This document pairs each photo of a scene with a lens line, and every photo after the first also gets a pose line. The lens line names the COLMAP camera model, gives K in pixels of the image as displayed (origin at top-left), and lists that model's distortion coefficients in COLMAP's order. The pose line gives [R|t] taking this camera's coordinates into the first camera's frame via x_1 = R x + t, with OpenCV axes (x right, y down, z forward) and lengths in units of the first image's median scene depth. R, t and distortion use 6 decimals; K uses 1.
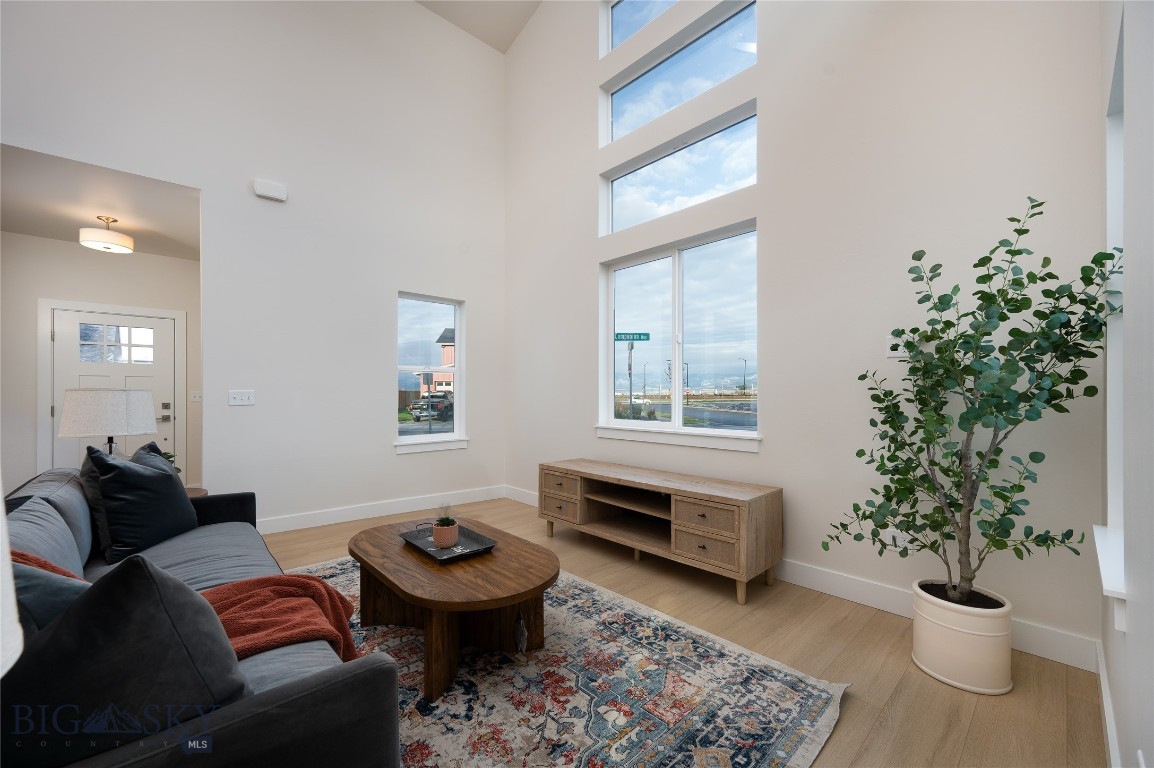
lens RADIAL K [[463.8, 0, 577.1], [0, 463.8, 393.9], [0, 0, 1]] dist [0.000360, -0.000002]
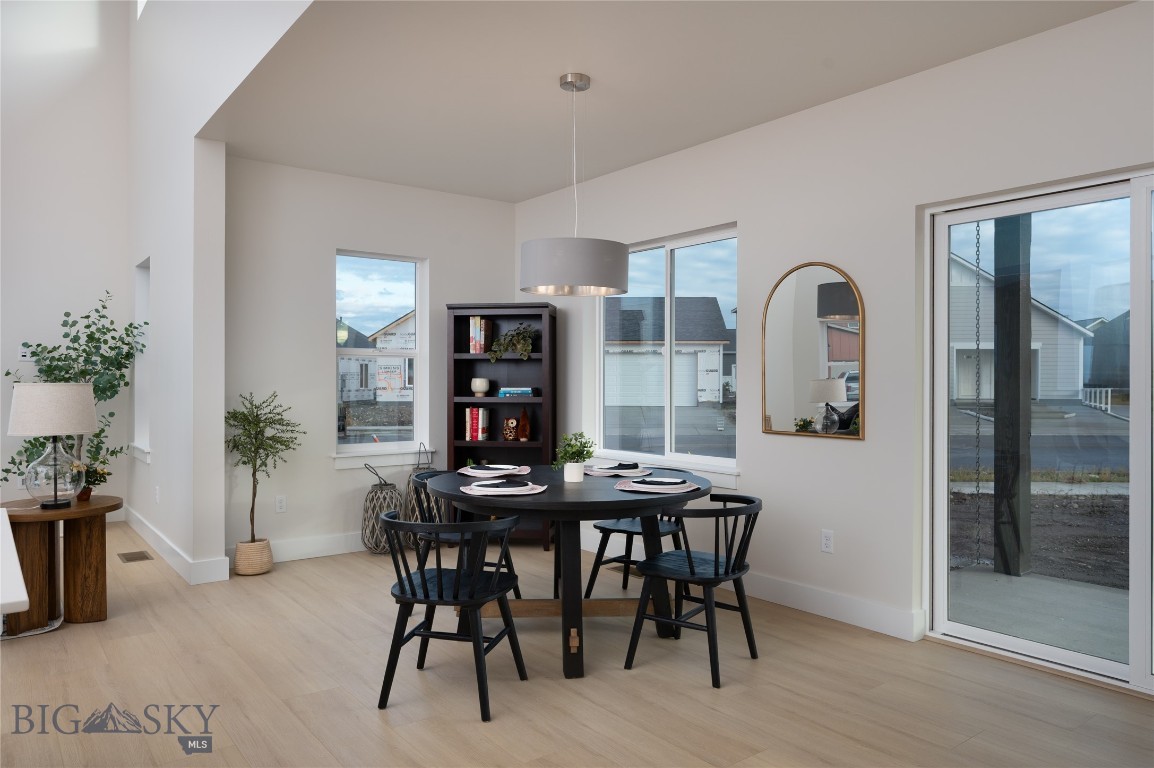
lens RADIAL K [[785.6, 0, 577.0], [0, 785.6, 384.0], [0, 0, 1]] dist [0.000354, 0.000413]
pose [[0.105420, 0.000260, 0.994428, -1.929942], [-0.003061, 0.999995, 0.000063, -0.010512], [-0.994423, -0.003051, 0.105420, -1.229770]]
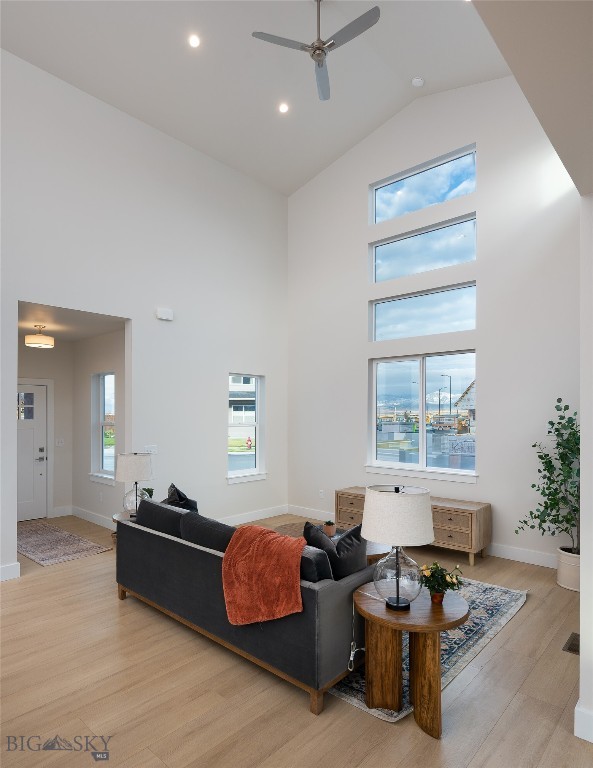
lens RADIAL K [[451.8, 0, 296.6], [0, 451.8, 417.2], [0, 0, 1]] dist [-0.002643, -0.000220]
pose [[0.996625, 0.001643, 0.082070, -0.603263], [-0.002042, 0.999987, 0.004768, -0.185620], [-0.082062, -0.004919, 0.996615, -0.909828]]
